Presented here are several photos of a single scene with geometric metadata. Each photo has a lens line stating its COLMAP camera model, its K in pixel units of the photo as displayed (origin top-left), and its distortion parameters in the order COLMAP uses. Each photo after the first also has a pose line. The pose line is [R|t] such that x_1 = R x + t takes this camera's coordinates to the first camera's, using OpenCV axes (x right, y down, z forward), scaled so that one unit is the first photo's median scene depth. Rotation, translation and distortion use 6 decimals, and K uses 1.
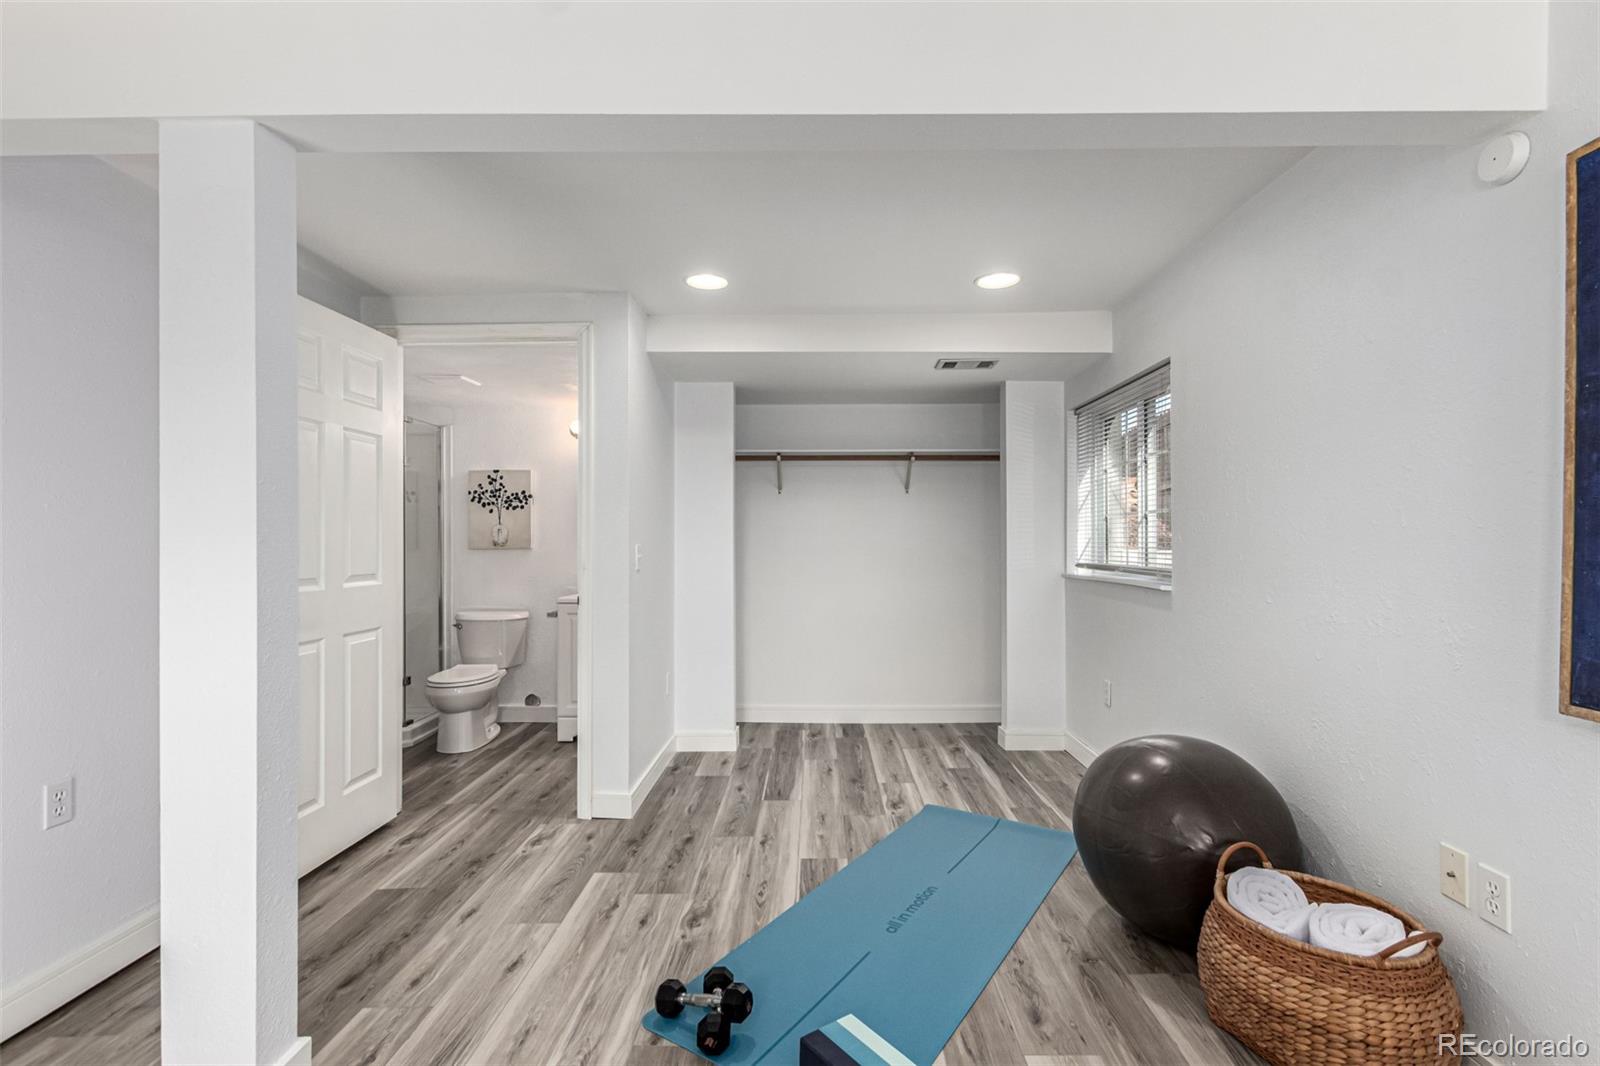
lens RADIAL K [[733.0, 0, 818.9], [0, 733.0, 545.6], [0, 0, 1]] dist [0.002706, 0.000291]
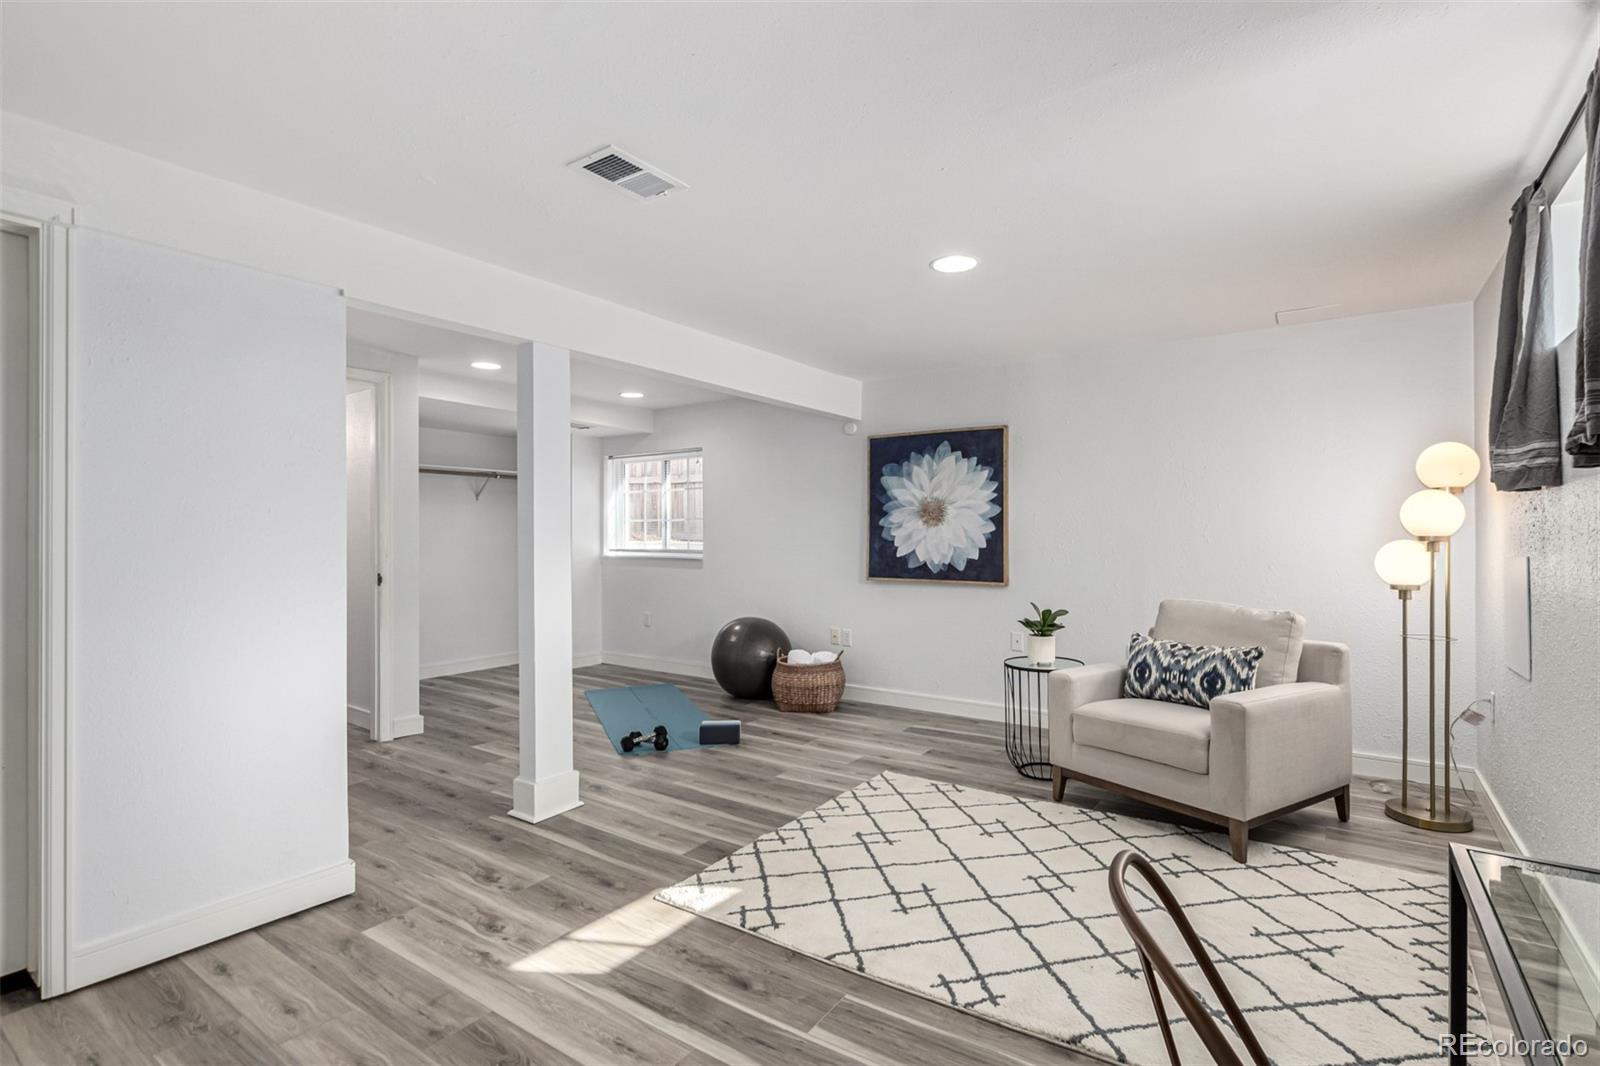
lens RADIAL K [[749.7, 0, 804.6], [0, 749.7, 530.1], [0, 0, 1]] dist [0.001359, -0.001369]
pose [[0.562911, 0.010973, 0.826445, -1.124398], [0.002229, 0.999888, -0.014794, 0.011311], [-0.826514, 0.010170, 0.562824, -0.441343]]
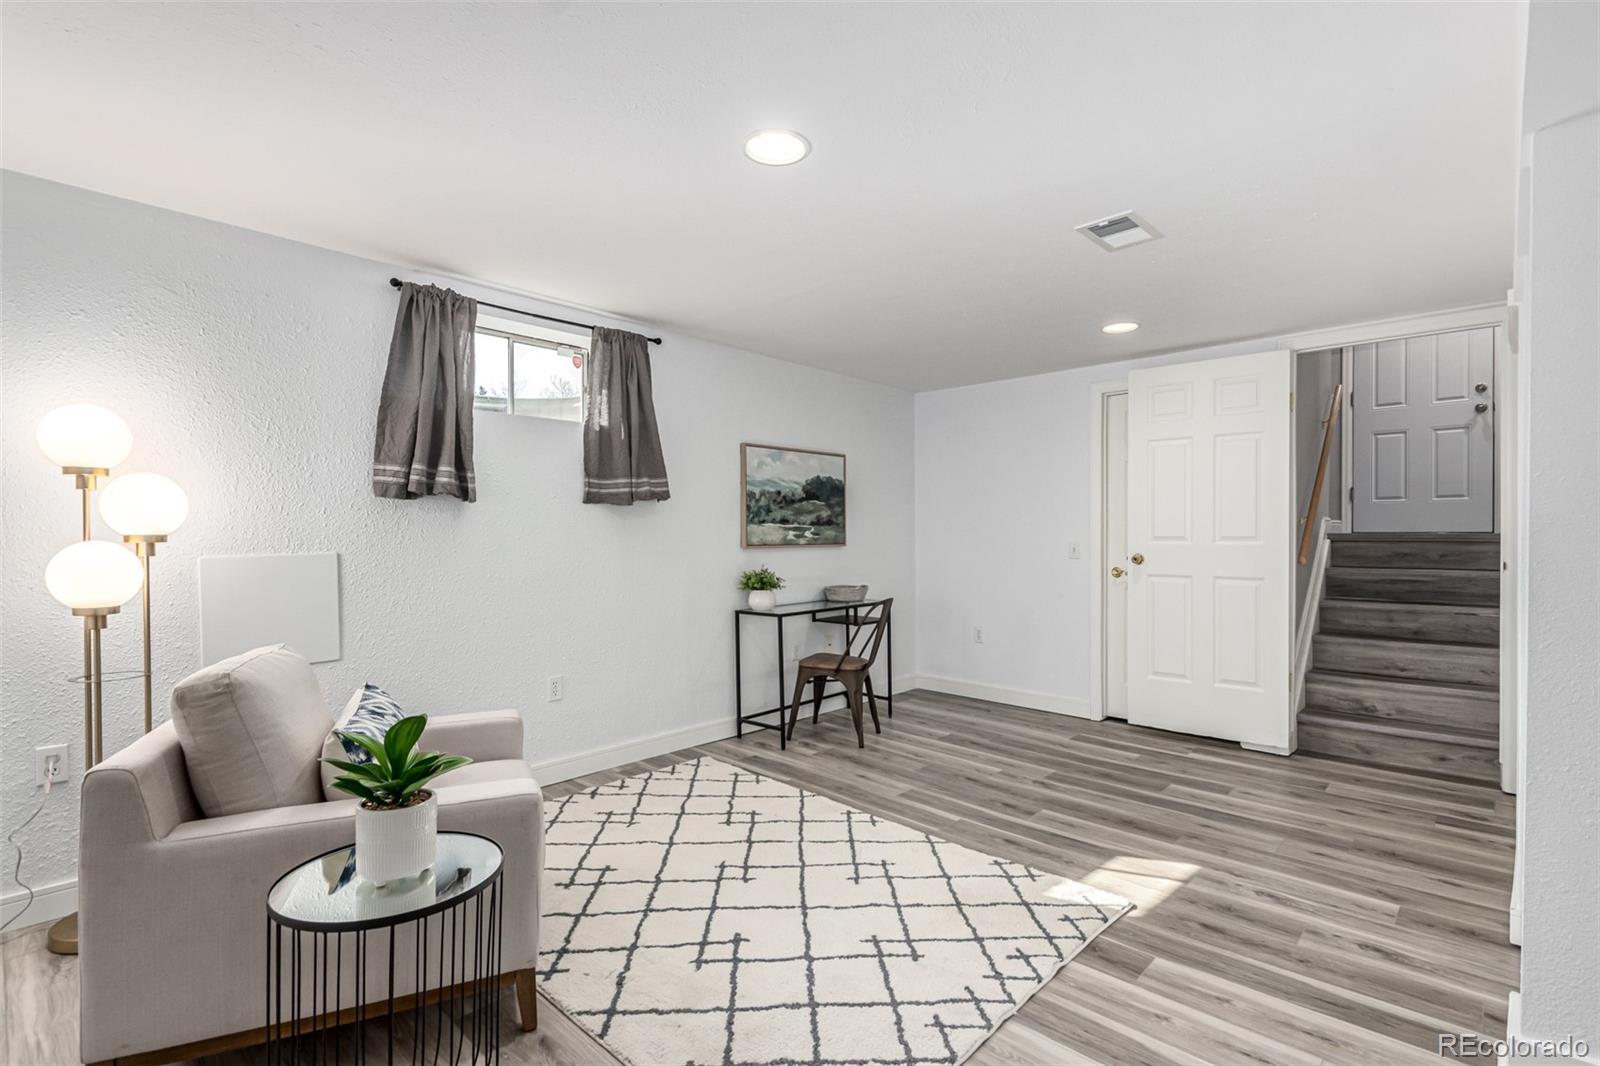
lens RADIAL K [[743.3, 0, 808.3], [0, 743.3, 539.8], [0, 0, 1]] dist [0.002167, -0.000531]
pose [[-0.667109, 0.014786, -0.744813, 0.355246], [0.000685, 0.999815, 0.019235, -0.004184], [0.744959, 0.012322, -0.666996, 0.469150]]
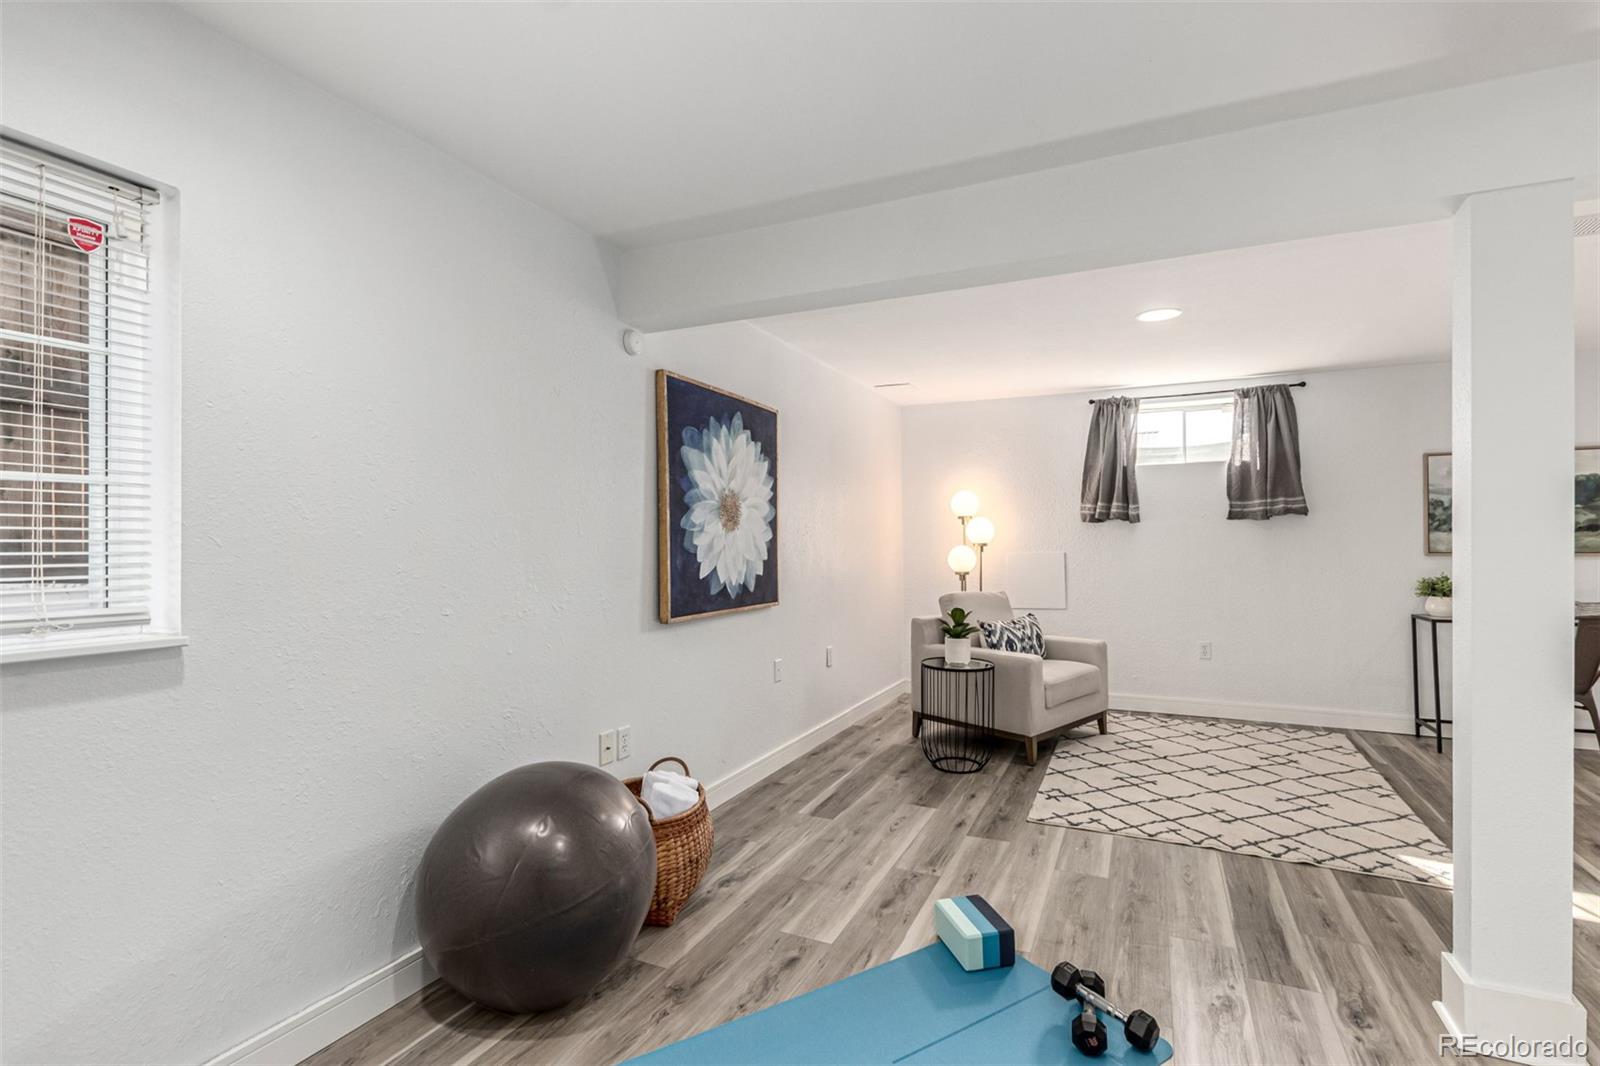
lens RADIAL K [[743.3, 0, 808.3], [0, 743.3, 539.8], [0, 0, 1]] dist [0.002167, -0.000531]
pose [[-0.912591, 0.012754, 0.408674, -0.132592], [0.013052, 0.999913, -0.002060, -0.004407], [-0.408665, 0.003454, -0.912678, 1.303756]]
